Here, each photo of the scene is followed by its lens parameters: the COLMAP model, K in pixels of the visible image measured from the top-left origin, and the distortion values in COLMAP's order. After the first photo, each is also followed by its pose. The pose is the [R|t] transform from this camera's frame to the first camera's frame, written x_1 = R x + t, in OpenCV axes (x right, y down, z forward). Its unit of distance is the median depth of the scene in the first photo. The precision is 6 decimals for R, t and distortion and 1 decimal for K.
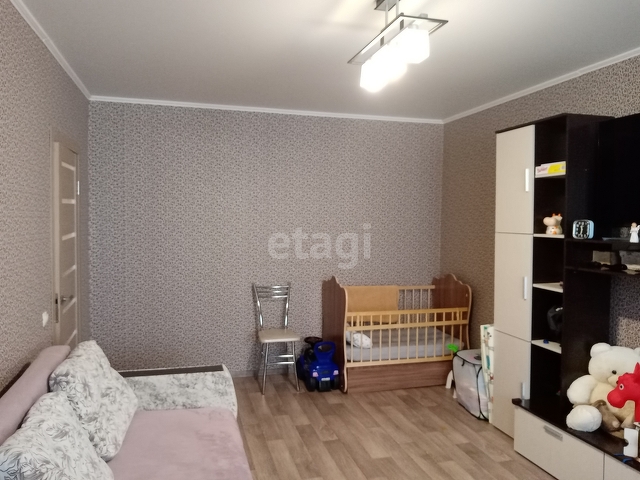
lens RADIAL K [[508.0, 0, 320.2], [0, 508.0, 239.8], [0, 0, 1]] dist [0.042687, -0.059345]
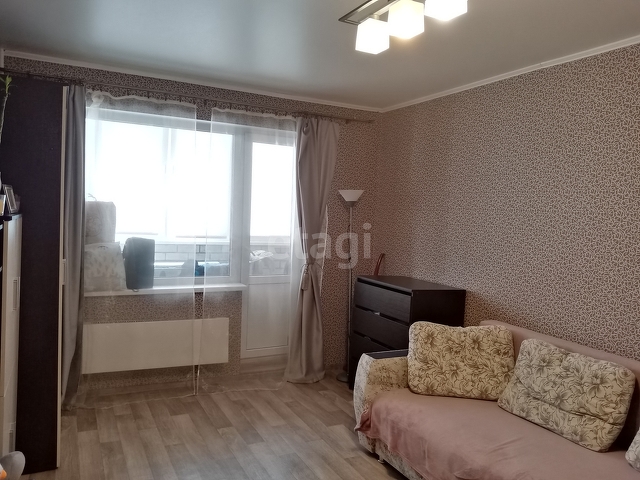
lens RADIAL K [[508.0, 0, 318.2], [0, 508.0, 239.4], [0, 0, 1]] dist [0.042687, -0.059345]
pose [[-0.979156, -0.045851, -0.197867, 0.051329], [-0.064387, 0.994012, 0.088284, -0.072733], [0.192634, 0.099184, -0.976245, 1.799021]]
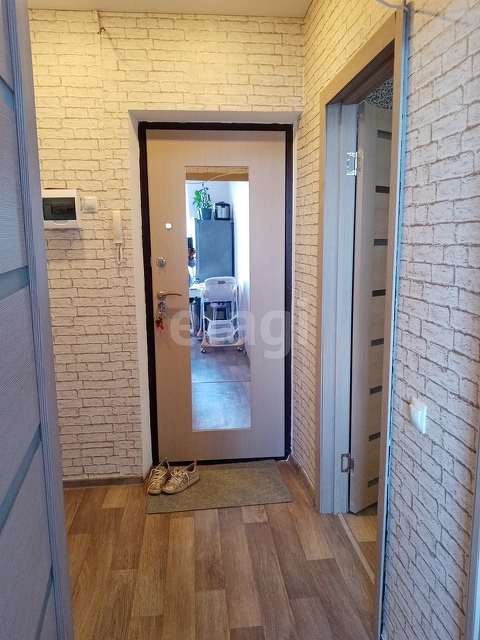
lens RADIAL K [[508.0, 0, 242.1], [0, 508.0, 320.0], [0, 0, 1]] dist [0.042687, -0.059345]
pose [[0.986286, -0.000571, -0.165044, 0.325990], [0.021350, 0.992033, 0.124157, 0.009224], [0.163658, -0.125978, 0.978440, 0.459385]]
